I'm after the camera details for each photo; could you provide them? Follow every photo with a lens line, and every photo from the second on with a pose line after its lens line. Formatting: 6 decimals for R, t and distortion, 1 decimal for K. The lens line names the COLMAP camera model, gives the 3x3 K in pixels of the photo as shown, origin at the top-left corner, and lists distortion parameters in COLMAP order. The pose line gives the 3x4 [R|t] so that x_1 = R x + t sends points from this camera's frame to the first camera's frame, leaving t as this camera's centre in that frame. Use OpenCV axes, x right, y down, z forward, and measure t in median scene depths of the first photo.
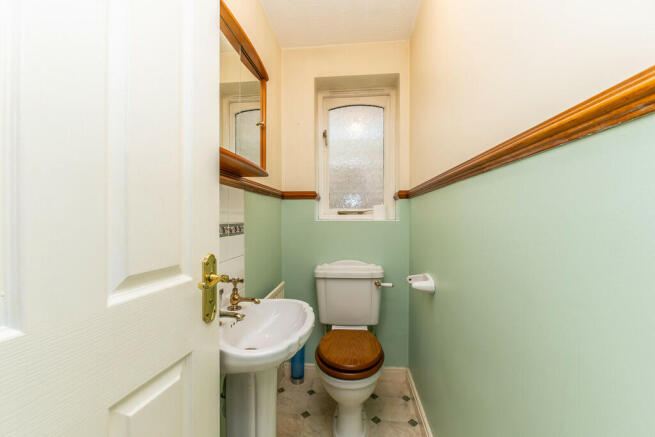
lens RADIAL K [[277.2, 0, 329.1], [0, 277.2, 216.2], [0, 0, 1]] dist [0.001080, 0.000077]
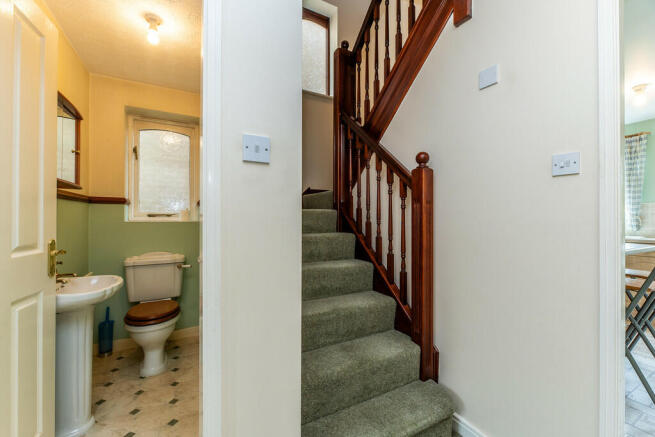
lens RADIAL K [[277.2, 0, 329.1], [0, 277.2, 216.2], [0, 0, 1]] dist [0.001080, 0.000077]
pose [[0.837083, 0.003741, 0.547064, 0.039871], [-0.002350, 0.999992, -0.003241, -0.007229], [-0.547071, 0.001428, 0.837085, -0.590769]]
